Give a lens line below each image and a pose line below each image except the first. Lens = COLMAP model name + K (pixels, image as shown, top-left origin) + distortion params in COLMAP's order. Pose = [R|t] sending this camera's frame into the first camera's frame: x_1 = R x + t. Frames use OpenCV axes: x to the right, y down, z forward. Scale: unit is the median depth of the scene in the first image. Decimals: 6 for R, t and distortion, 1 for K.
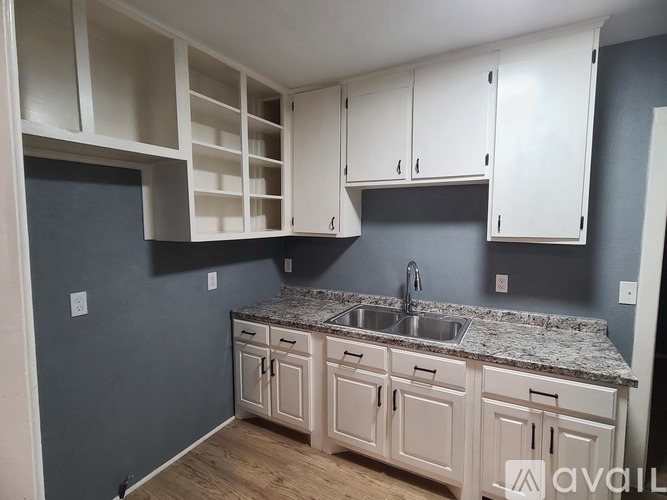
lens RADIAL K [[343.3, 0, 333.5], [0, 343.3, 250.0], [0, 0, 1]] dist [-0.005676, -0.001061]
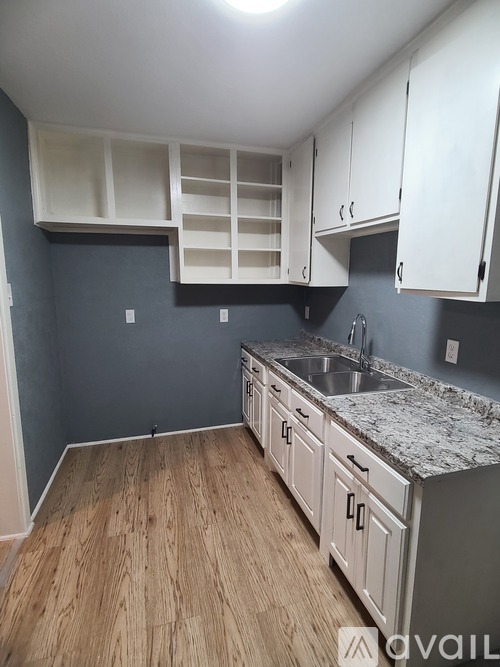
lens RADIAL K [[343.3, 0, 250.0], [0, 343.3, 333.5], [0, 0, 1]] dist [-0.005676, -0.001061]
pose [[0.715039, 0.129182, -0.687045, 0.723890], [-0.071471, 0.991137, 0.111976, 0.002953], [0.695422, -0.030964, 0.717935, 0.127220]]
